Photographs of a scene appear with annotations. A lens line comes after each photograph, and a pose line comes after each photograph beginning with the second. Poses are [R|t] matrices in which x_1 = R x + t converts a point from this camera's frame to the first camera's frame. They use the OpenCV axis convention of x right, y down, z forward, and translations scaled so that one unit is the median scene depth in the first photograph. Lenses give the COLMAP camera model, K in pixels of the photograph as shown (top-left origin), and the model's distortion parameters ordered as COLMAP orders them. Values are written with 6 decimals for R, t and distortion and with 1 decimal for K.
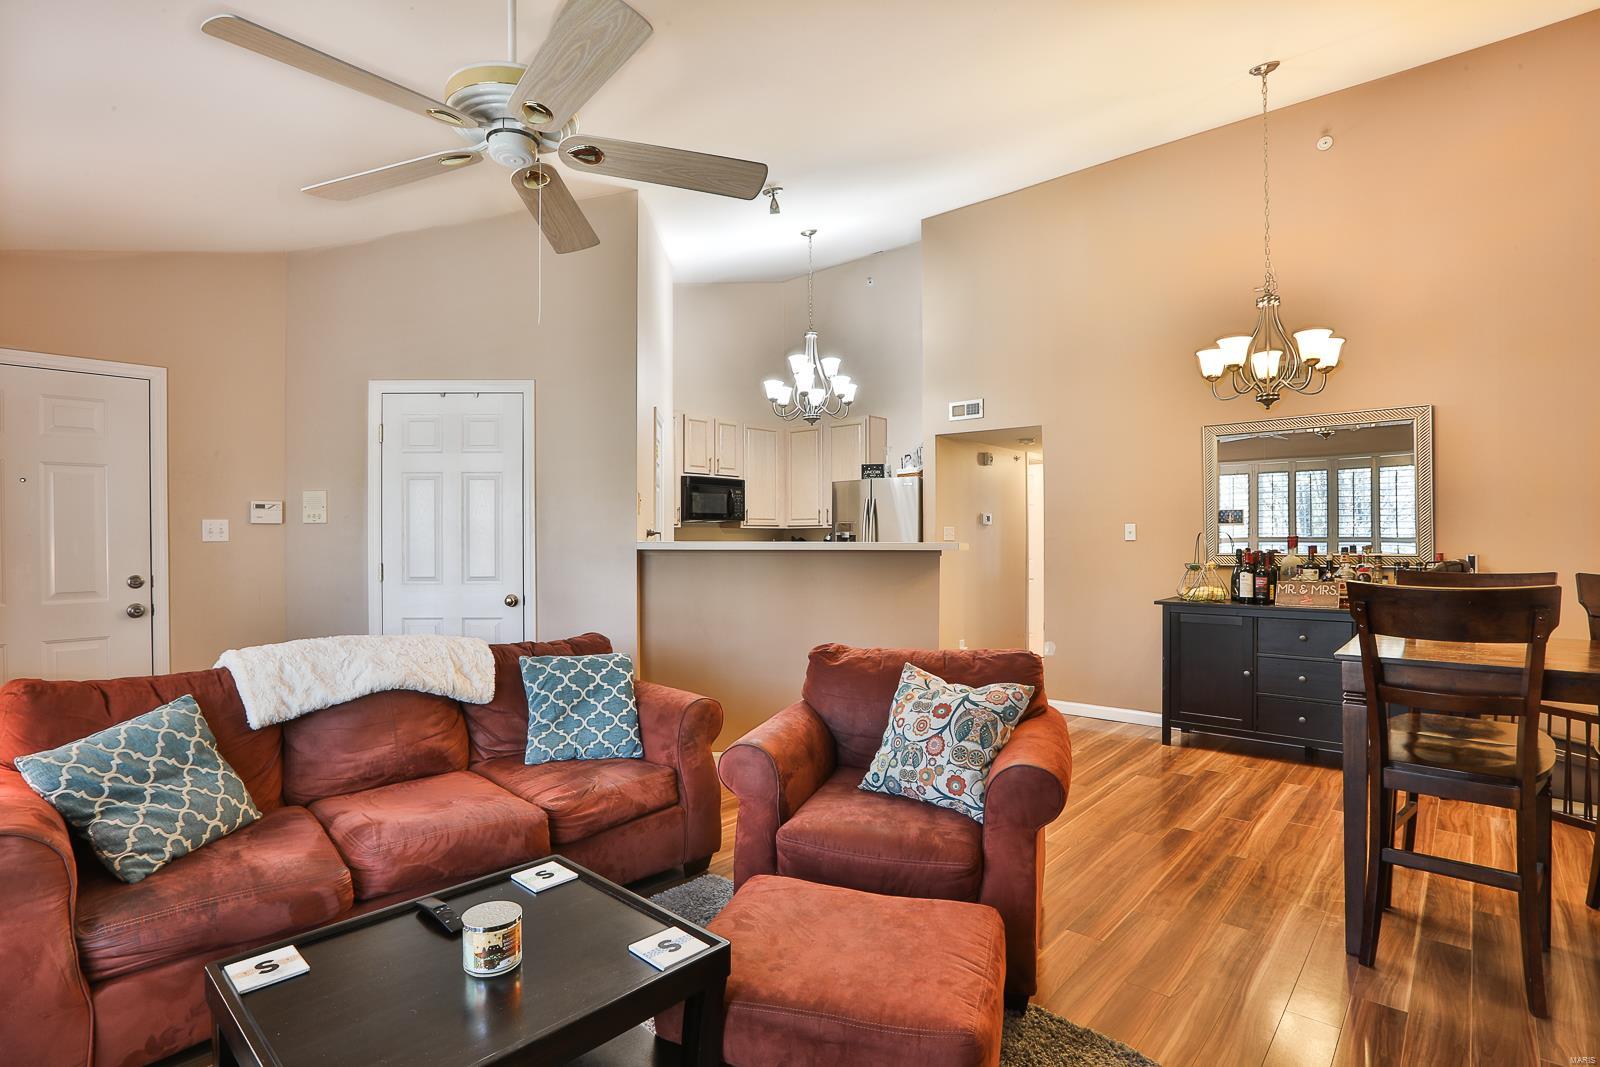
lens RADIAL K [[765.9, 0, 803.3], [0, 765.9, 531.8], [0, 0, 1]] dist [-0.022153, -0.000040]
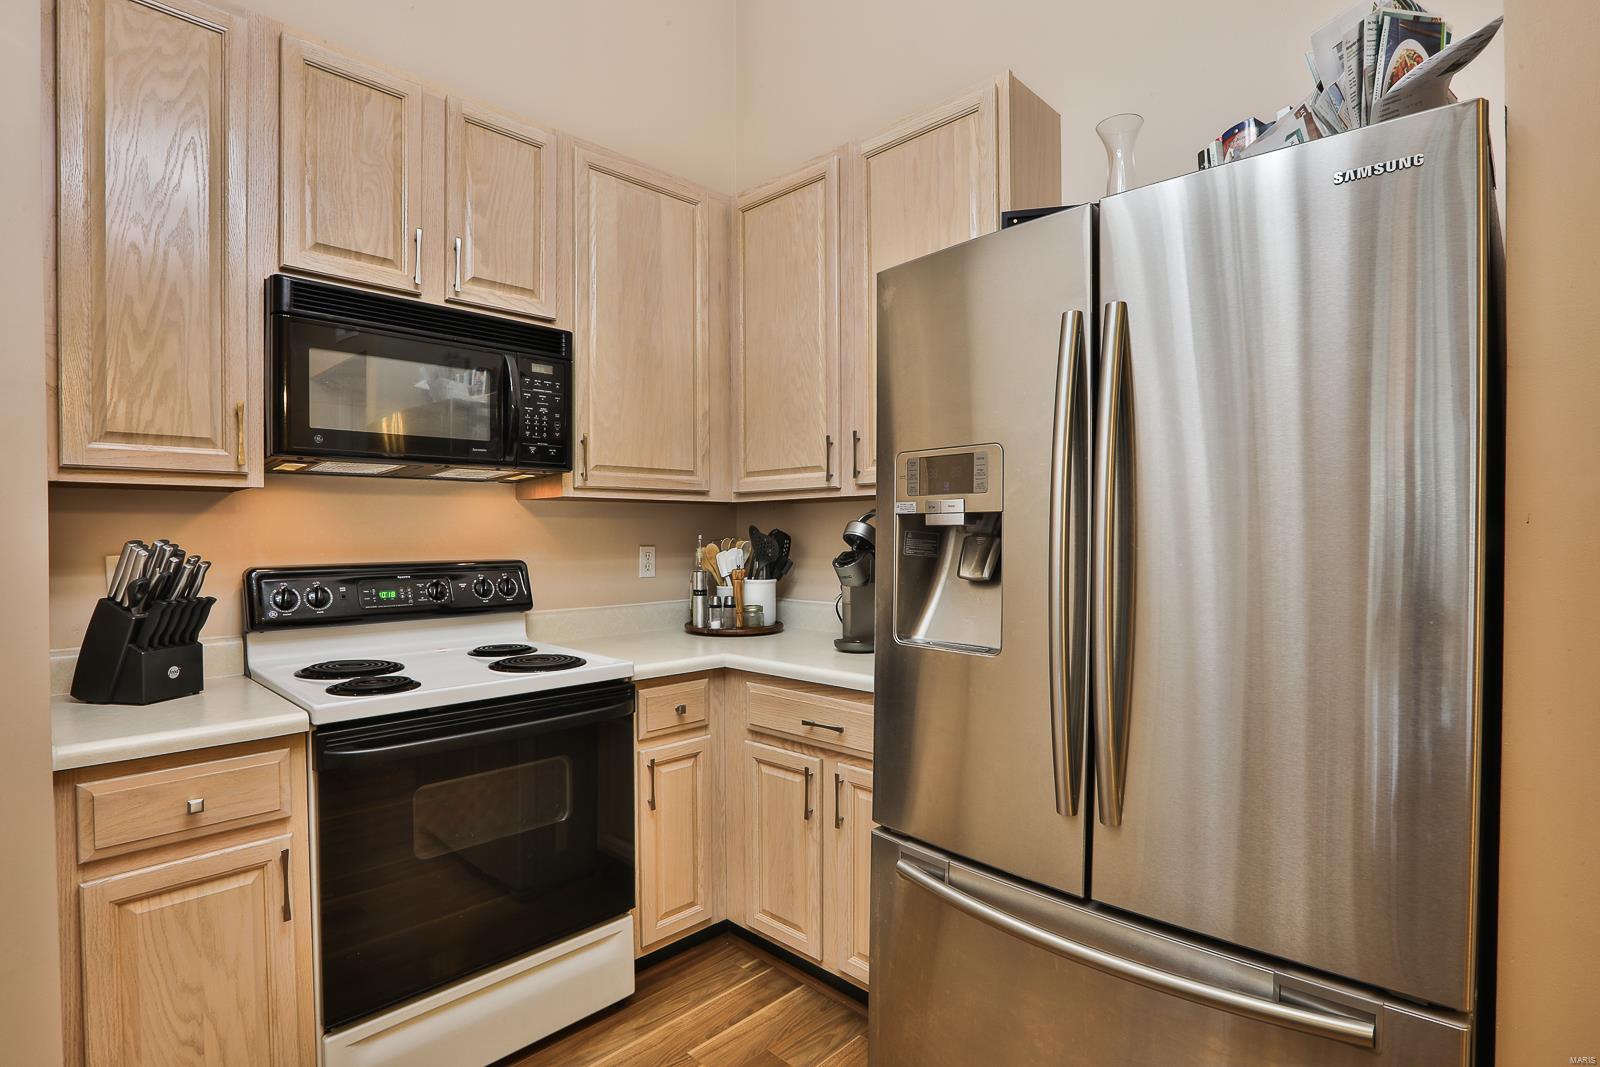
lens RADIAL K [[765.9, 0, 792.9], [0, 765.9, 550.0], [0, 0, 1]] dist [-0.022153, -0.000040]
pose [[0.998404, -0.007721, -0.055944, 0.023153], [0.008965, 0.999717, 0.022015, 0.009869], [0.055759, -0.022482, 0.998191, 0.712889]]
